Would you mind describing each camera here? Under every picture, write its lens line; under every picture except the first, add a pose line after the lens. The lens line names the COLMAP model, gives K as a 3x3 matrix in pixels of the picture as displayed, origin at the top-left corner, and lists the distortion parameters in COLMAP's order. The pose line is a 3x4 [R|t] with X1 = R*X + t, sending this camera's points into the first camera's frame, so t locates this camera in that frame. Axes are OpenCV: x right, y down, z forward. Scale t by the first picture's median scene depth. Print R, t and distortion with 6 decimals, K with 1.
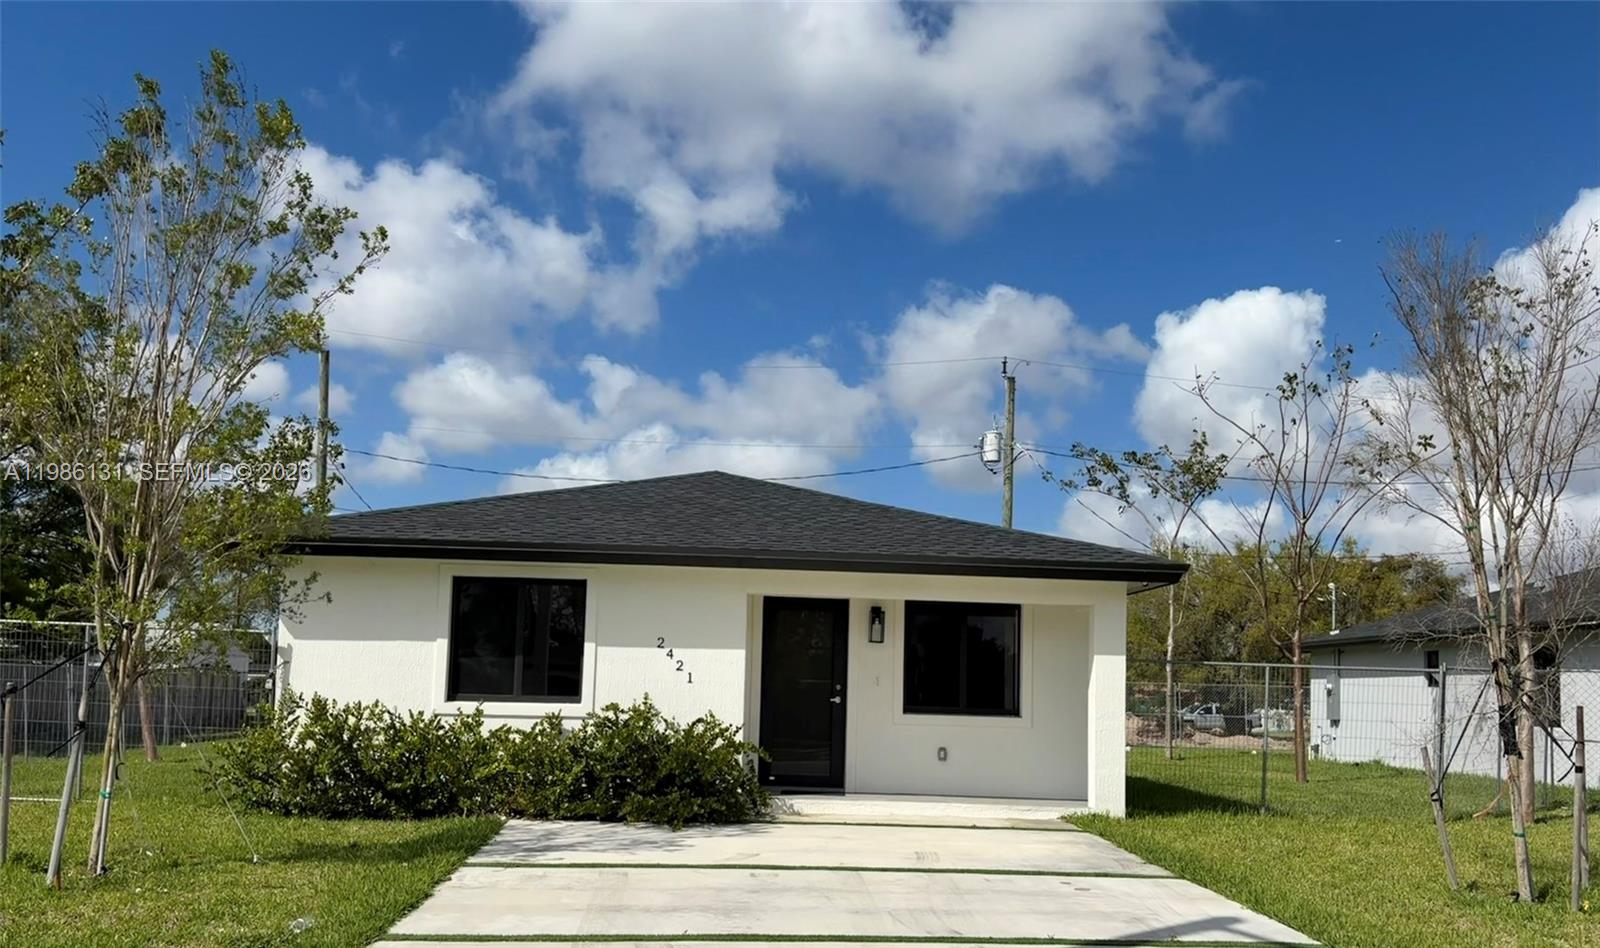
lens RADIAL K [[1373.4, 0, 810.1], [0, 1373.4, 590.7], [0, 0, 1]] dist [0.129223, -0.386131]
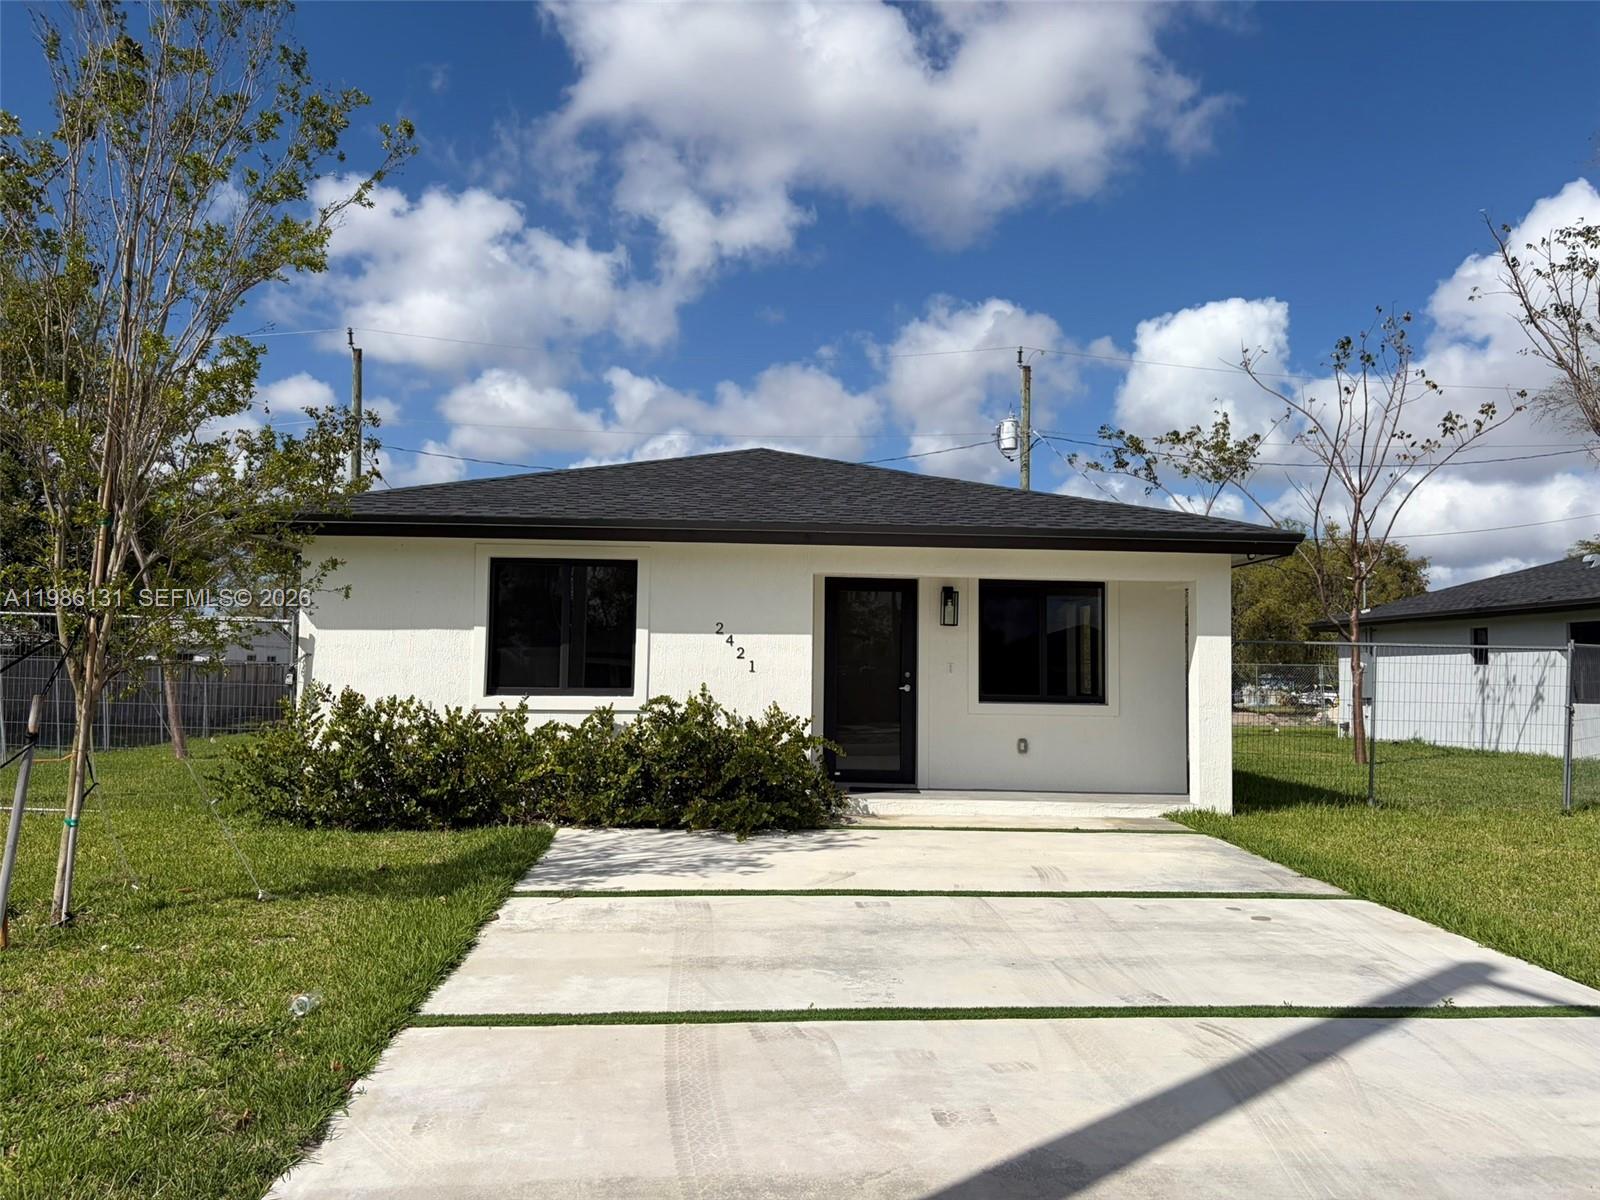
lens RADIAL K [[1216.1, 0, 794.1], [0, 1216.1, 604.7], [0, 0, 1]] dist [0.057287, -0.068869]
pose [[0.999841, -0.013043, -0.012134, -0.049823], [0.013234, 0.999788, 0.015794, 0.010244], [0.011926, -0.015952, 0.999802, 0.200139]]
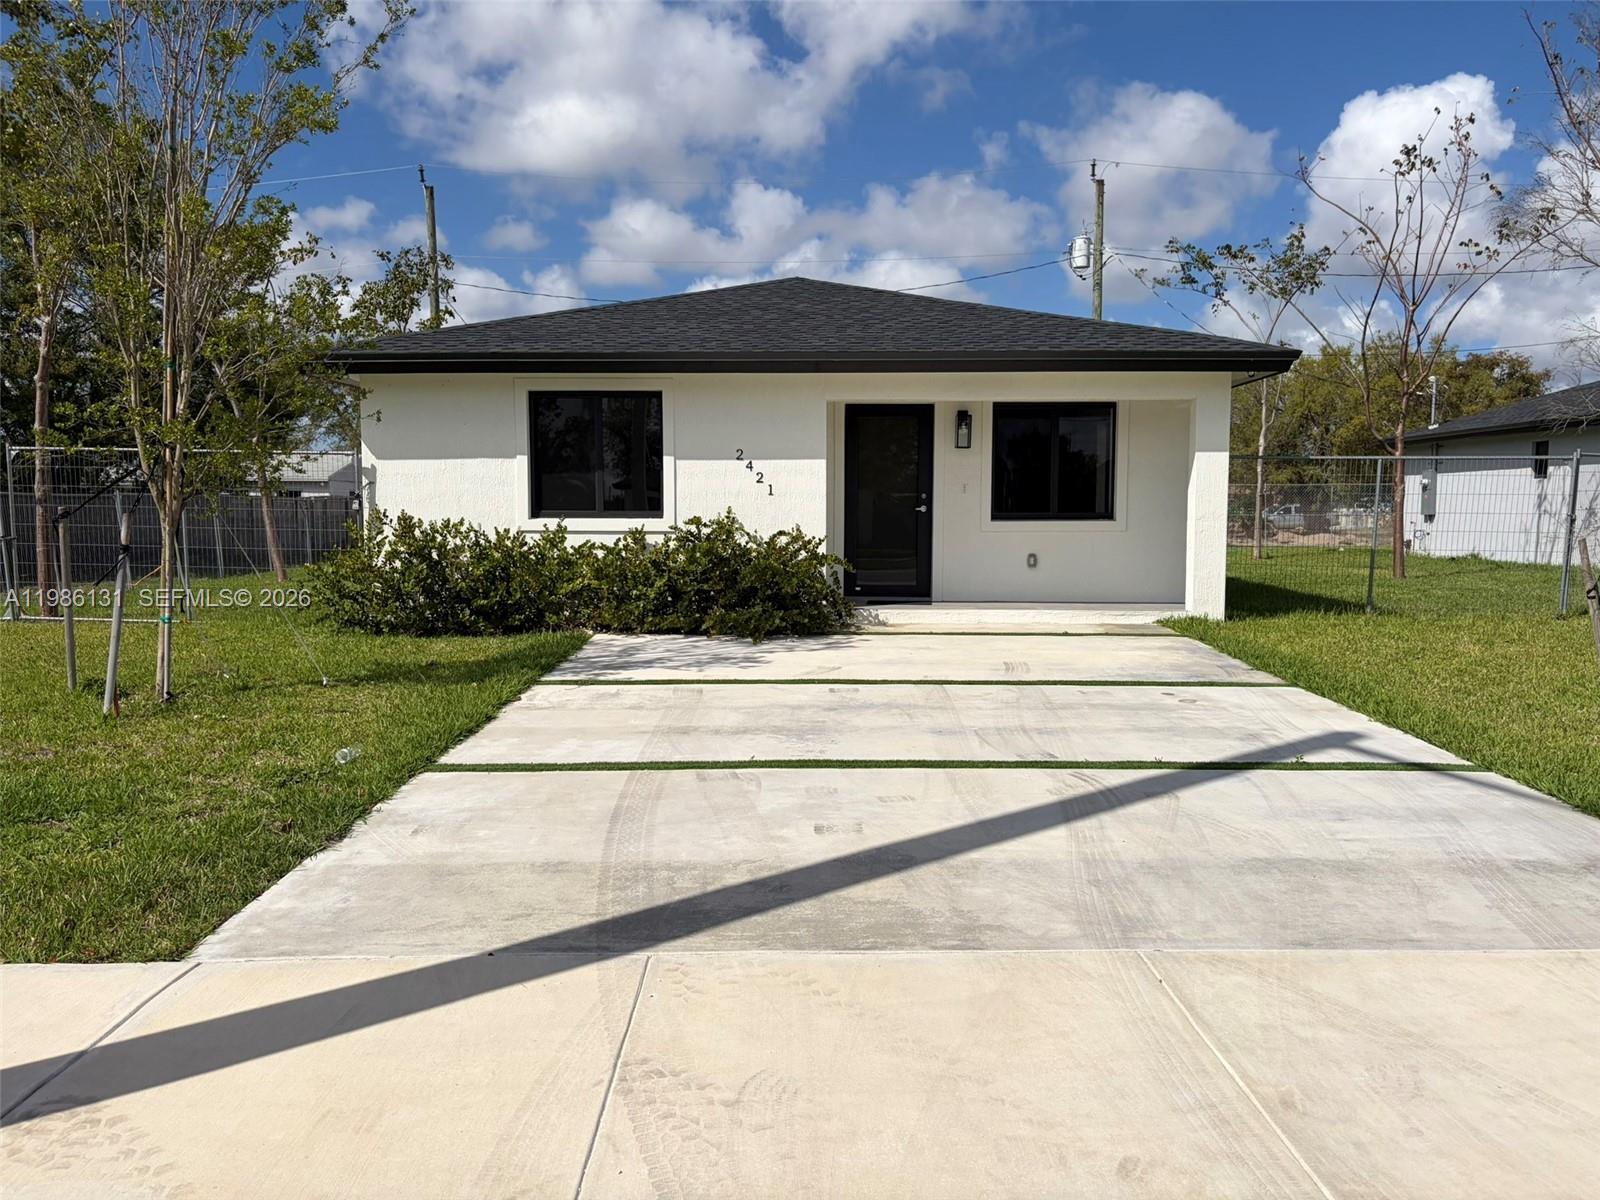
lens RADIAL K [[1216.1, 0, 794.1], [0, 1216.1, 604.7], [0, 0, 1]] dist [0.057287, -0.068869]
pose [[0.995155, -0.018928, -0.096483, 0.011152], [0.033392, 0.988033, 0.150584, 0.014834], [0.092478, -0.153076, 0.983878, 0.135691]]
